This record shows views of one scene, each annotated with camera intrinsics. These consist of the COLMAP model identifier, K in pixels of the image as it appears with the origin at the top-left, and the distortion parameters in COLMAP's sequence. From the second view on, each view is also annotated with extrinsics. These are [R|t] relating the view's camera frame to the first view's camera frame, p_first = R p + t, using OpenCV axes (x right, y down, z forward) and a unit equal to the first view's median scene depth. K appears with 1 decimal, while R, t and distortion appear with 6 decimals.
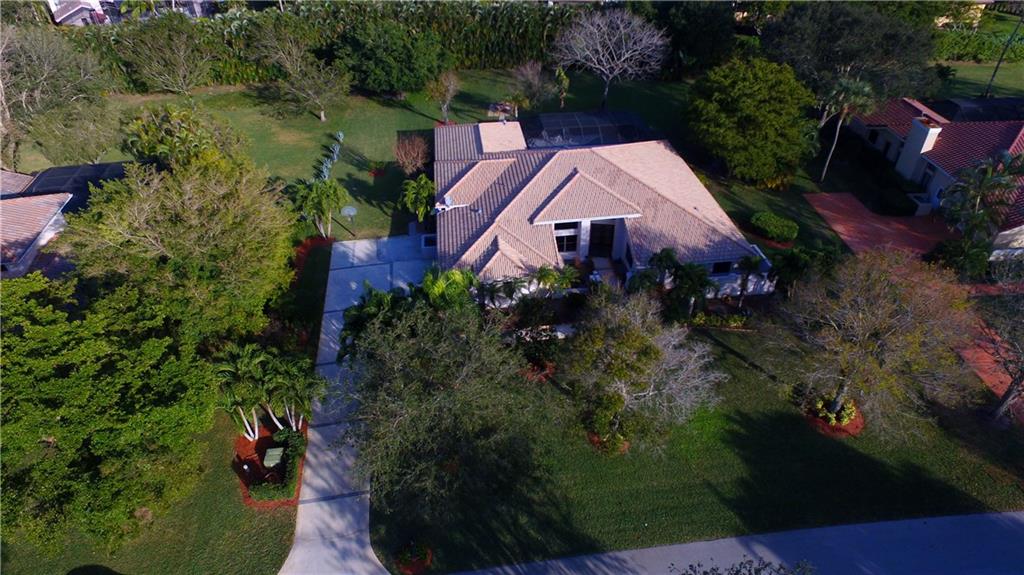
lens RADIAL K [[584.2, 0, 512.0], [0, 584.2, 287.5], [0, 0, 1]] dist [-0.001020, 0.001115]
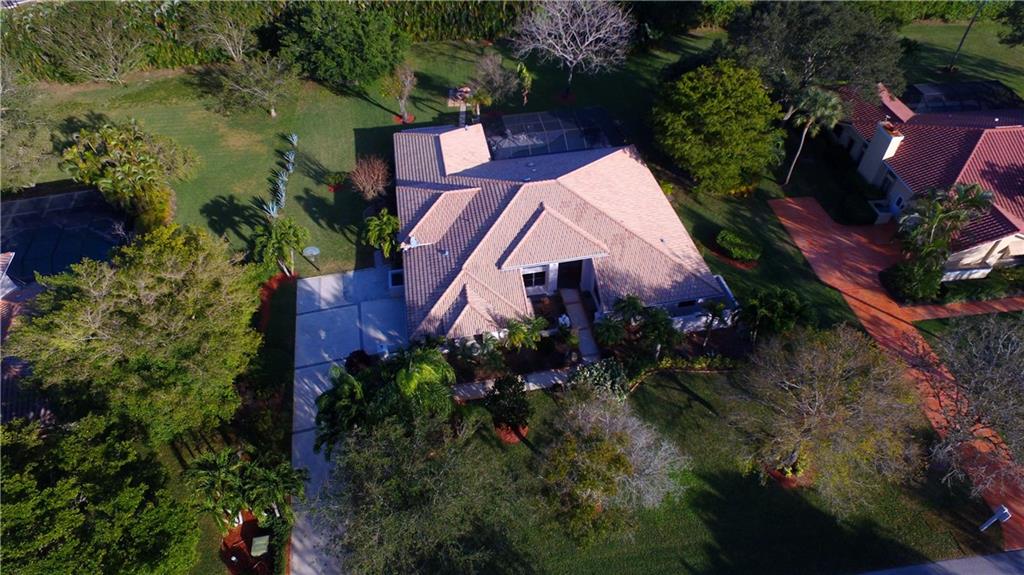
lens RADIAL K [[584.2, 0, 512.0], [0, 584.2, 287.5], [0, 0, 1]] dist [-0.001020, 0.001115]
pose [[0.997806, -0.045839, 0.047771, 0.005130], [0.038881, 0.989726, 0.137589, -0.184139], [-0.053588, -0.135430, 0.989337, 0.010251]]
